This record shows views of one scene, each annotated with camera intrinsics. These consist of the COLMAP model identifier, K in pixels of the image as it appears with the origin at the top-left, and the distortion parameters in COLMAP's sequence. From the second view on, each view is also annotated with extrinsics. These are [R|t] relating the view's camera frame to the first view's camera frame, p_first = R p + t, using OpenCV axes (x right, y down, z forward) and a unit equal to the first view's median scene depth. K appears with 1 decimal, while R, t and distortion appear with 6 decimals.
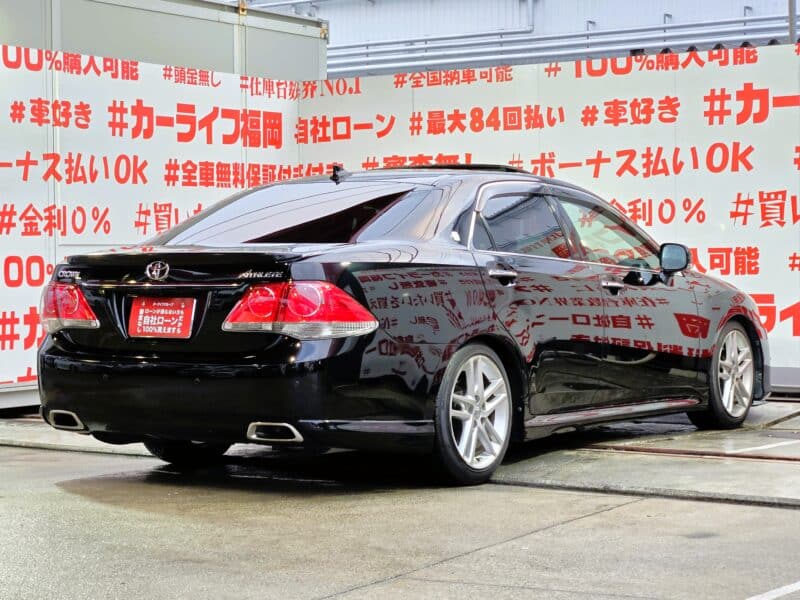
lens RADIAL K [[1688.3, 0, 400.0], [0, 1688.3, 300.0], [0, 0, 1]] dist [-0.343335, 5.085971]
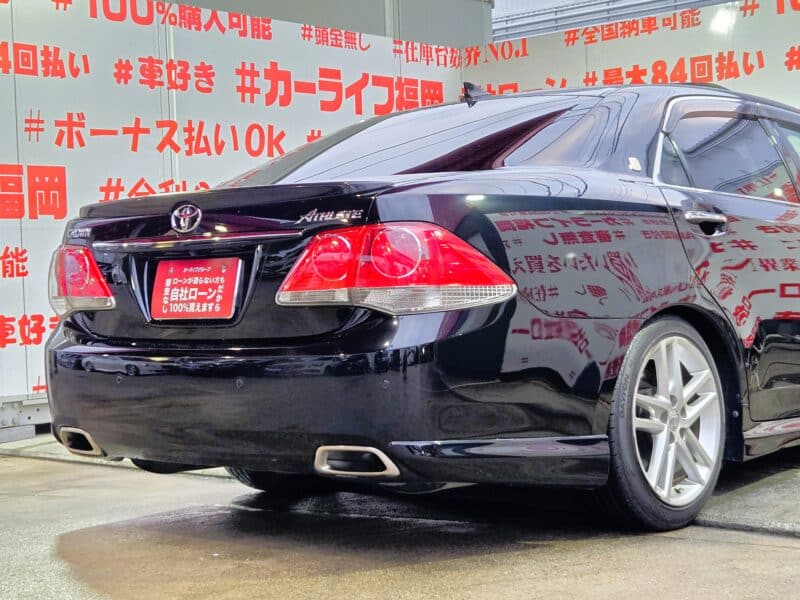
lens RADIAL K [[1380.6, 0, 434.5], [0, 1380.6, 299.6], [0, 0, 1]] dist [0.077946, 0.130022]
pose [[0.993009, -0.024804, -0.115400, 0.010660], [0.024237, 0.999686, -0.006319, 0.013108], [0.115520, 0.003478, 0.993299, 0.296799]]
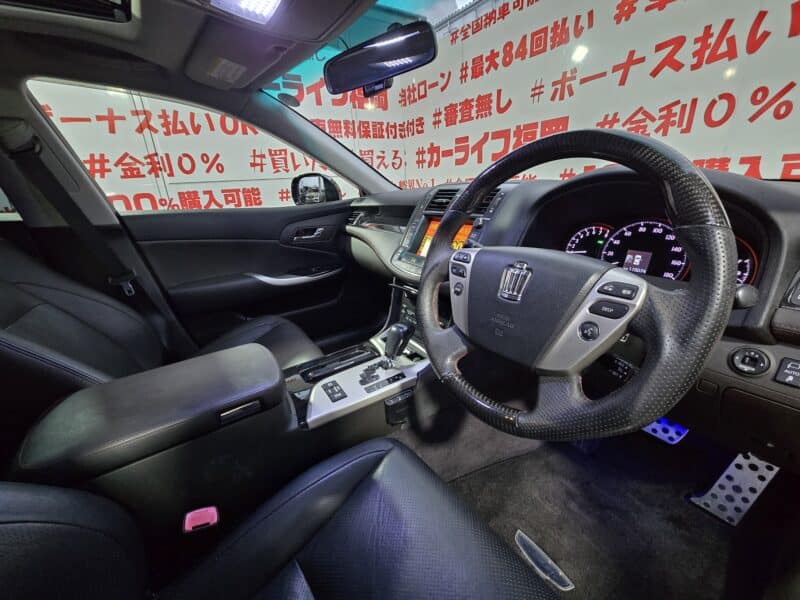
lens RADIAL K [[319.4, 0, 400.0], [0, 319.4, 300.0], [0, 0, 1]] dist [-0.009747, 0.000192]
pose [[0.923772, 0.097625, -0.370289, 0.083142], [0.031528, 0.944286, 0.327611, -0.021434], [0.381642, -0.314313, 0.869228, 0.799571]]
